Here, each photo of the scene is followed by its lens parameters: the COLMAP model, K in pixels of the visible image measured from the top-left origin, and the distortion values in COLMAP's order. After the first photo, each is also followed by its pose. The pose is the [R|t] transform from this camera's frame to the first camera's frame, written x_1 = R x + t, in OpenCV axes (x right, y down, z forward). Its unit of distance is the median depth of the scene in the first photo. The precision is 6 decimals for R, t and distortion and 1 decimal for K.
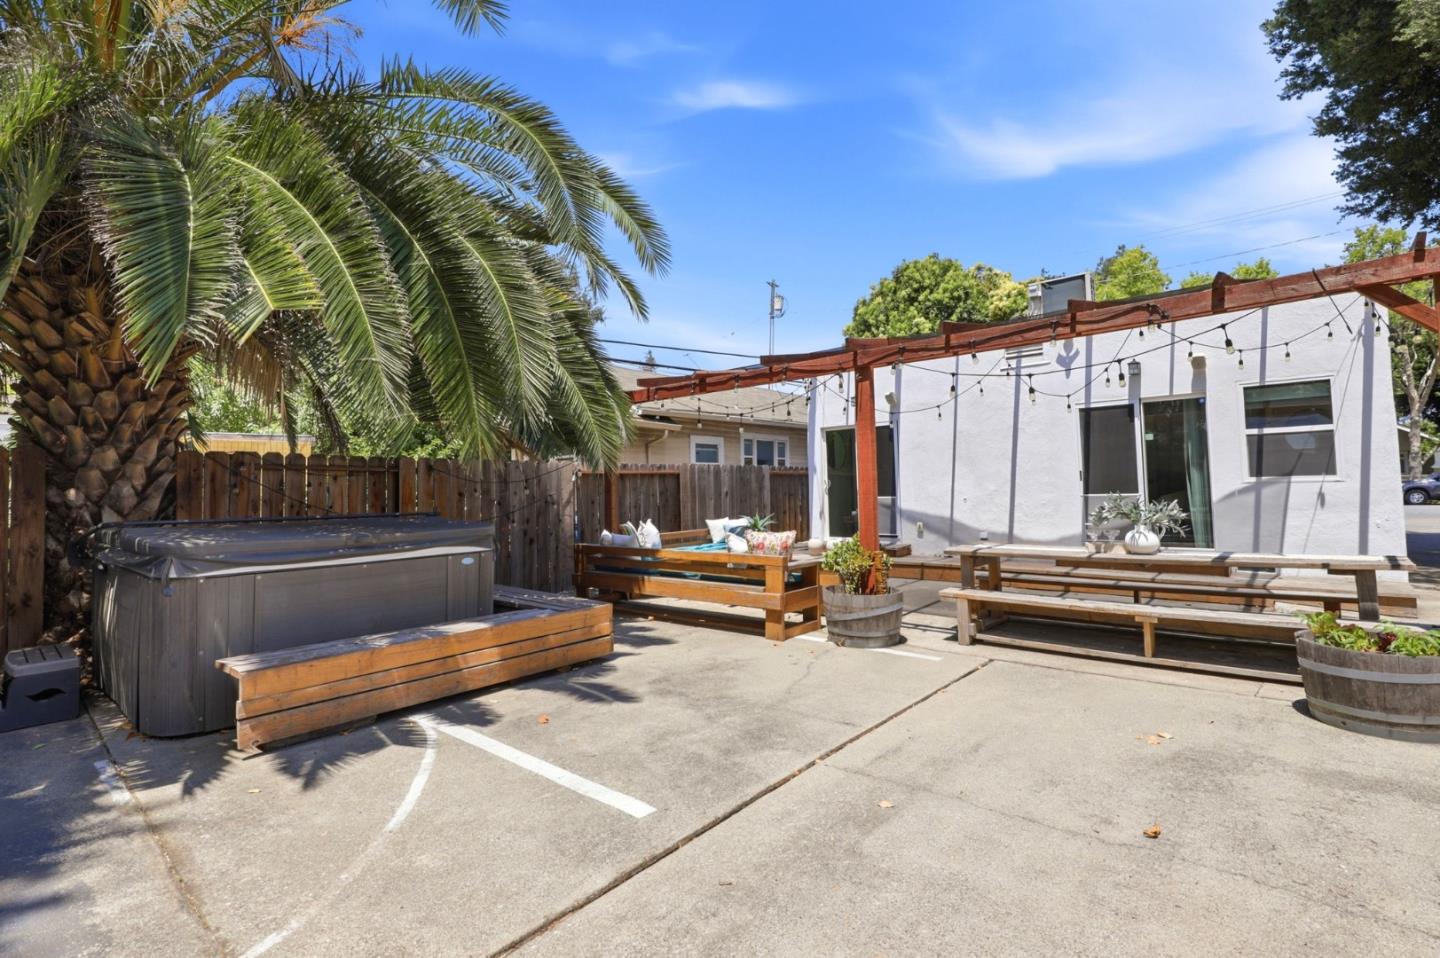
lens RADIAL K [[674.6, 0, 714.2], [0, 674.6, 447.5], [0, 0, 1]] dist [0.003557, 0.000763]
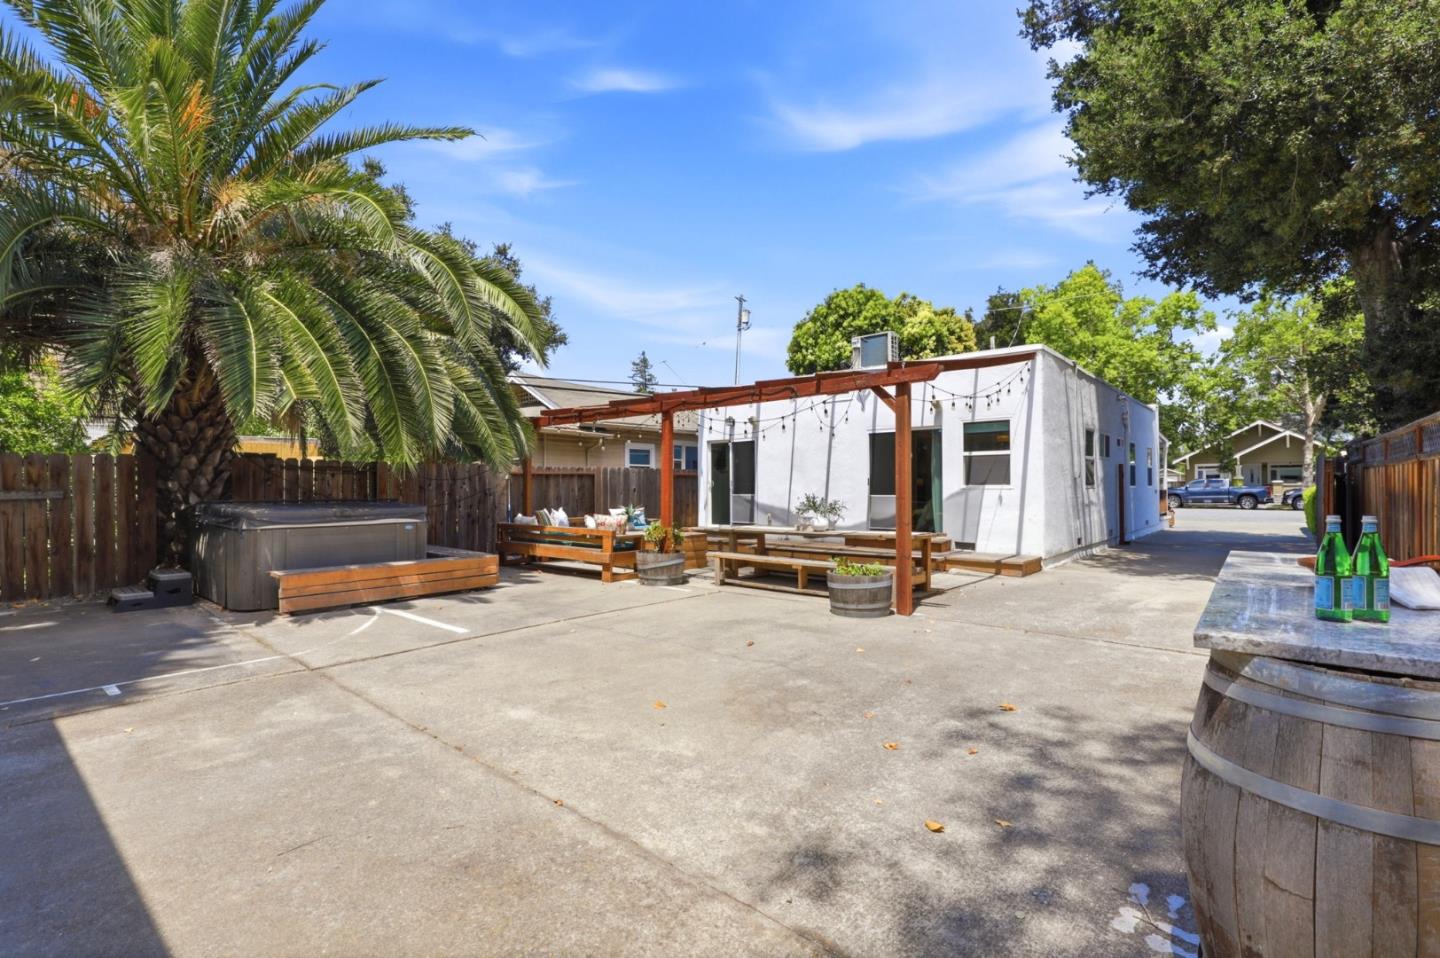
lens RADIAL K [[674.6, 0, 722.1], [0, 674.6, 470.8], [0, 0, 1]] dist [0.003557, 0.000763]
pose [[0.999846, 0.017503, -0.001280, 0.314189], [-0.017436, 0.999010, 0.040930, -0.042114], [0.001996, -0.040902, 0.999161, -0.511510]]
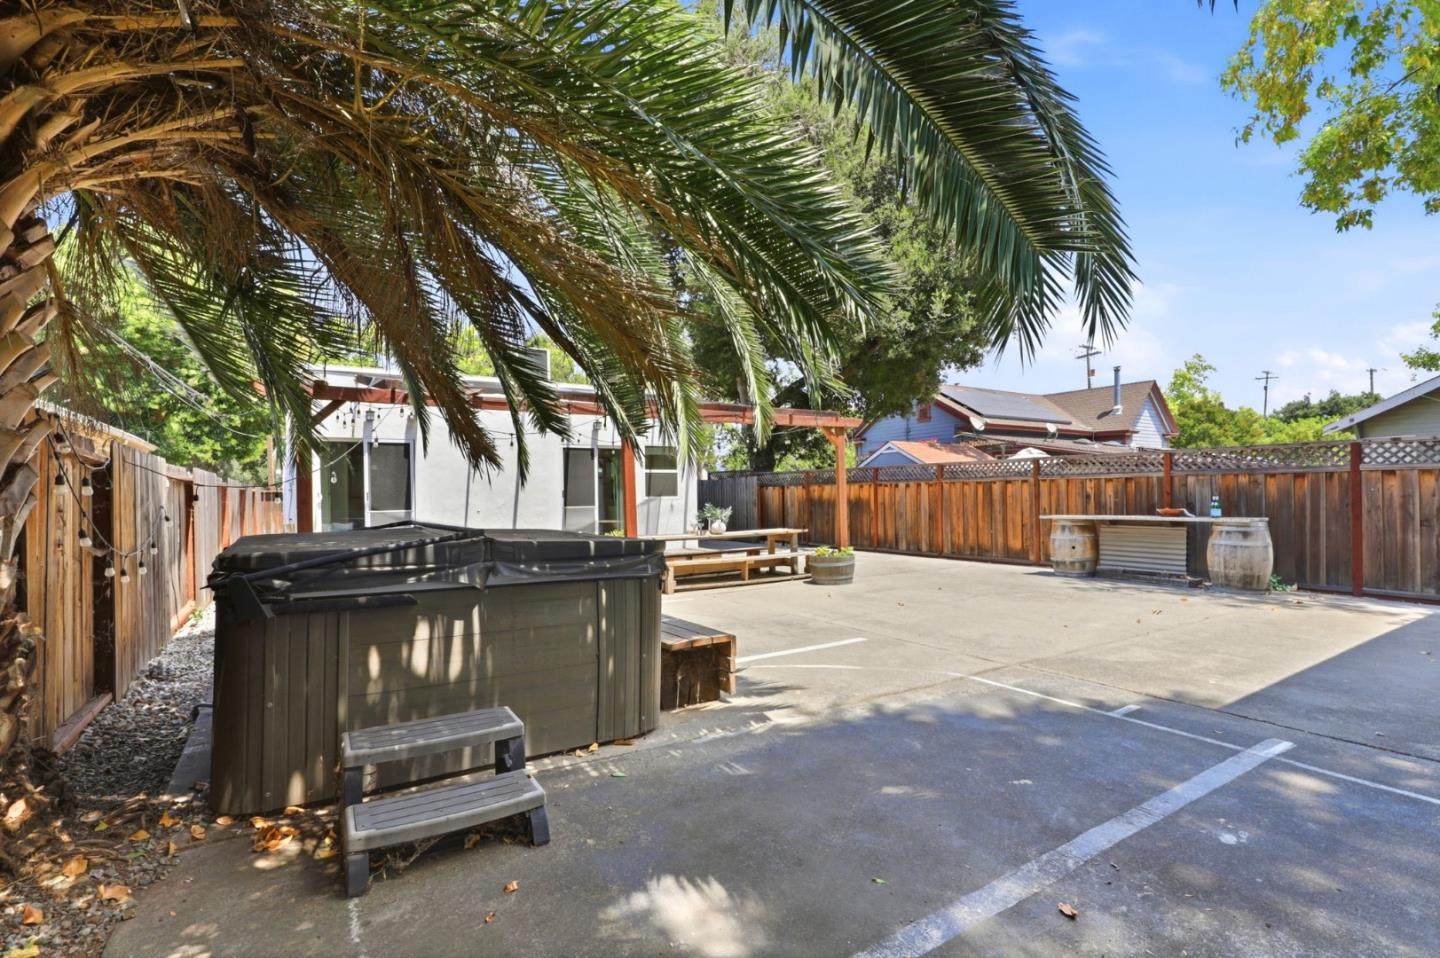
lens RADIAL K [[674.6, 0, 721.4], [0, 674.6, 488.0], [0, 0, 1]] dist [0.003557, 0.000763]
pose [[0.289637, 0.026487, 0.956770, -0.981654], [-0.057852, 0.998274, -0.010122, 0.031838], [-0.955387, -0.052420, 0.290669, 0.332705]]
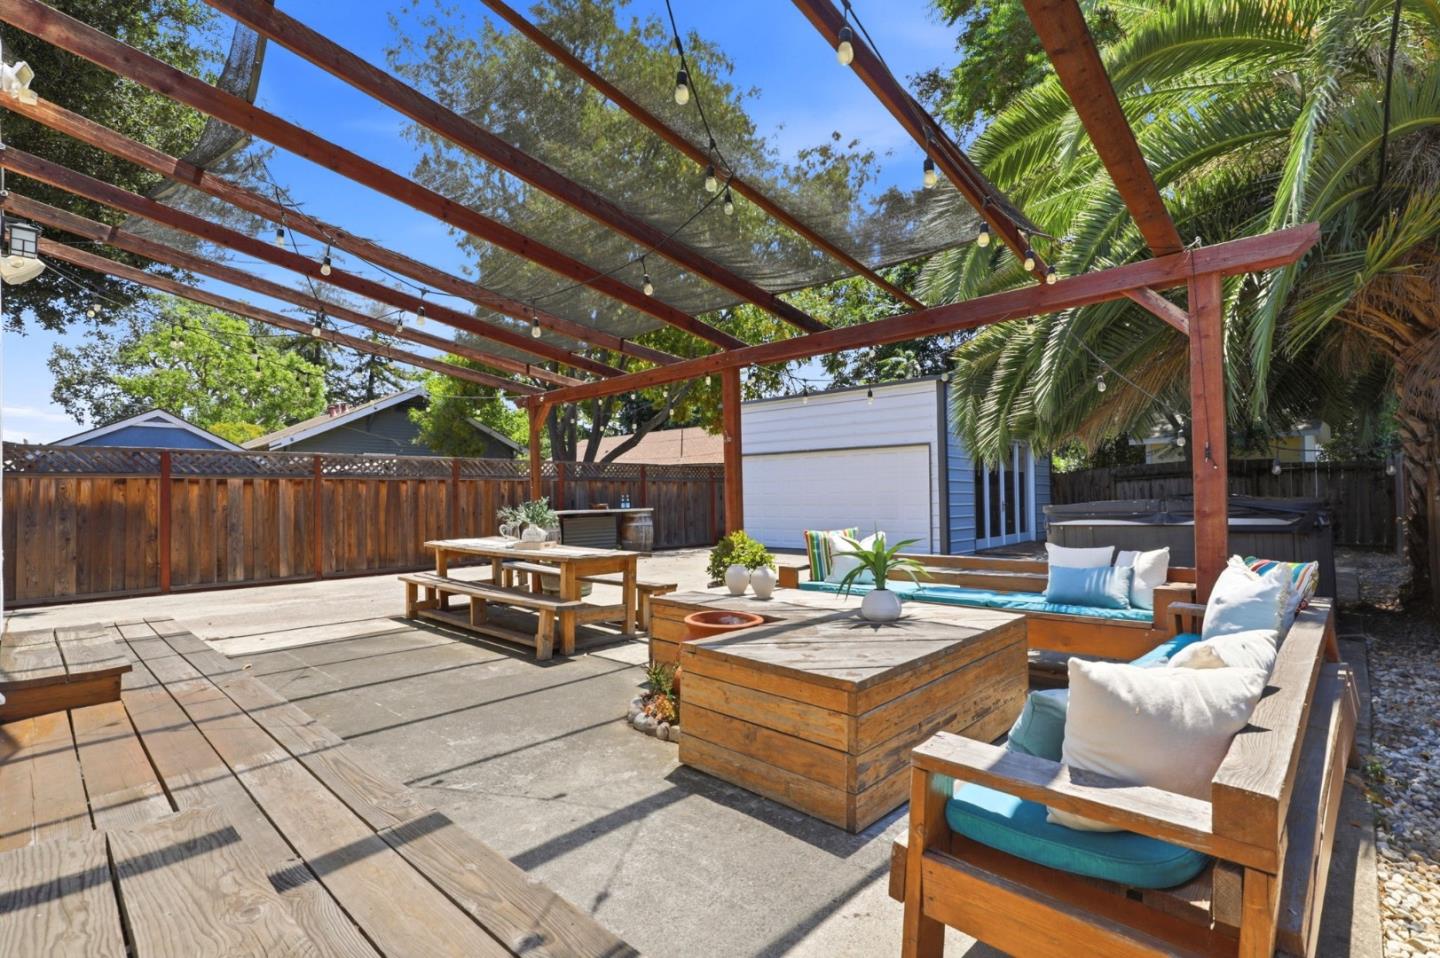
lens RADIAL K [[674.6, 0, 720.5], [0, 674.6, 485.3], [0, 0, 1]] dist [0.003557, 0.000763]
pose [[-0.998190, 0.025967, 0.054240, 0.174634], [0.022038, 0.997175, -0.071803, 0.099144], [-0.055951, -0.070478, -0.995943, 1.774648]]
